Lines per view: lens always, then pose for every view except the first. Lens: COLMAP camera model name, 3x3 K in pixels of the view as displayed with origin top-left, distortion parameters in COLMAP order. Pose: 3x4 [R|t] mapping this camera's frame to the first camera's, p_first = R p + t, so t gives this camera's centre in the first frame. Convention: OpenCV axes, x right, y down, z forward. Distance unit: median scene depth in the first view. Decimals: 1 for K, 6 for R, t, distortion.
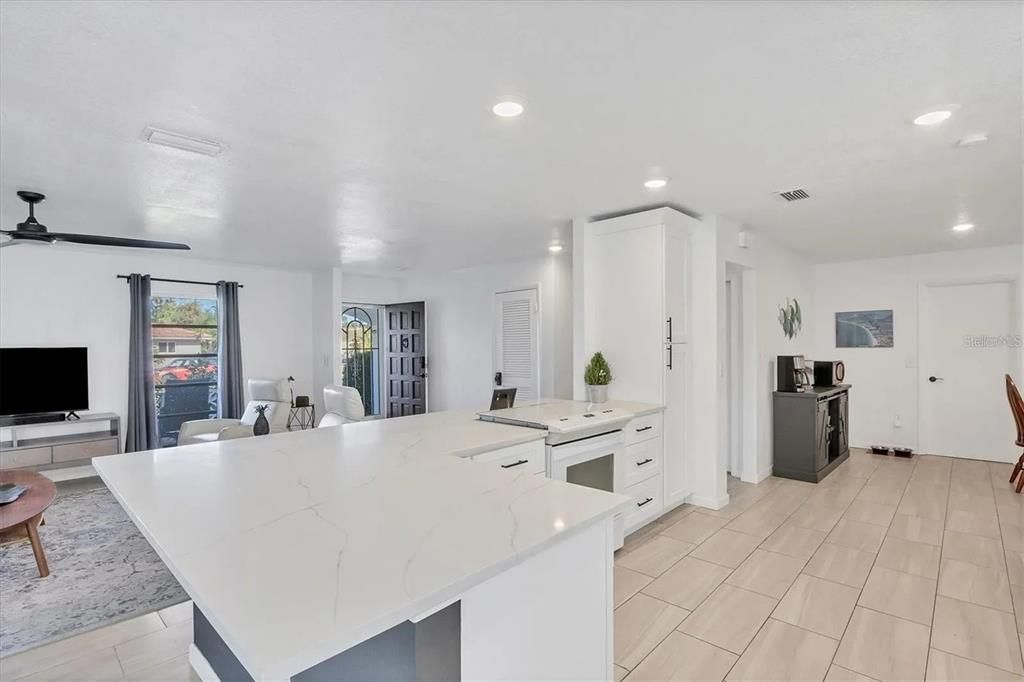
lens RADIAL K [[499.9, 0, 498.3], [0, 499.9, 347.2], [0, 0, 1]] dist [-0.002235, -0.000224]
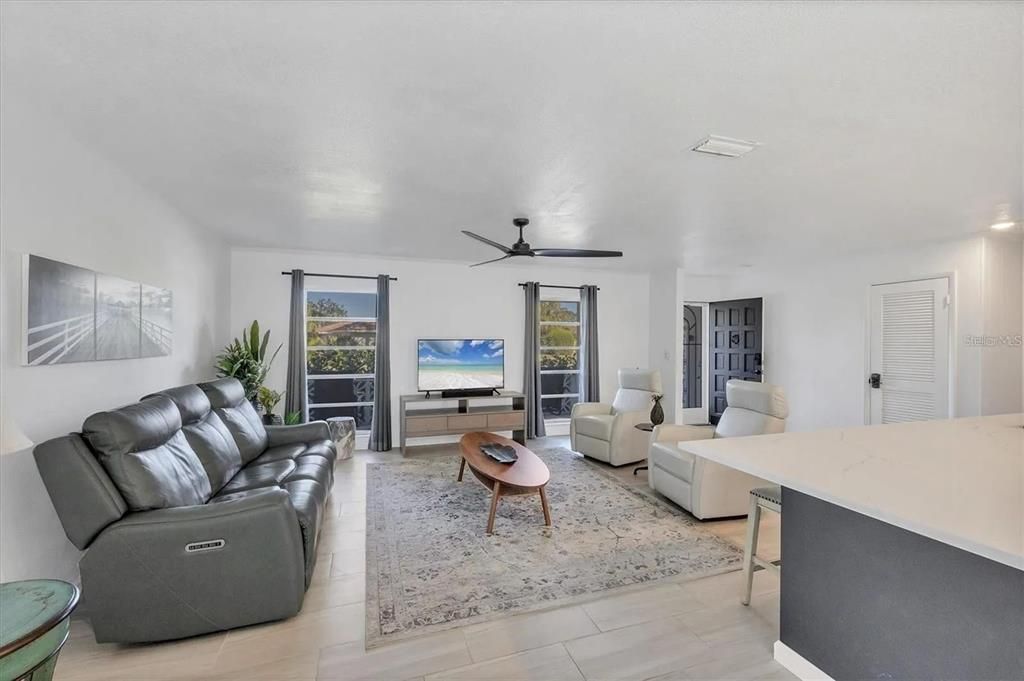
lens RADIAL K [[441.5, 0, 506.6], [0, 441.5, 342.4], [0, 0, 1]] dist [0.011377, 0.000417]
pose [[0.888944, 0.015248, -0.457762, -0.241597], [-0.015170, 0.999878, 0.003848, 0.001734], [0.457765, 0.003523, 0.889066, -0.012117]]
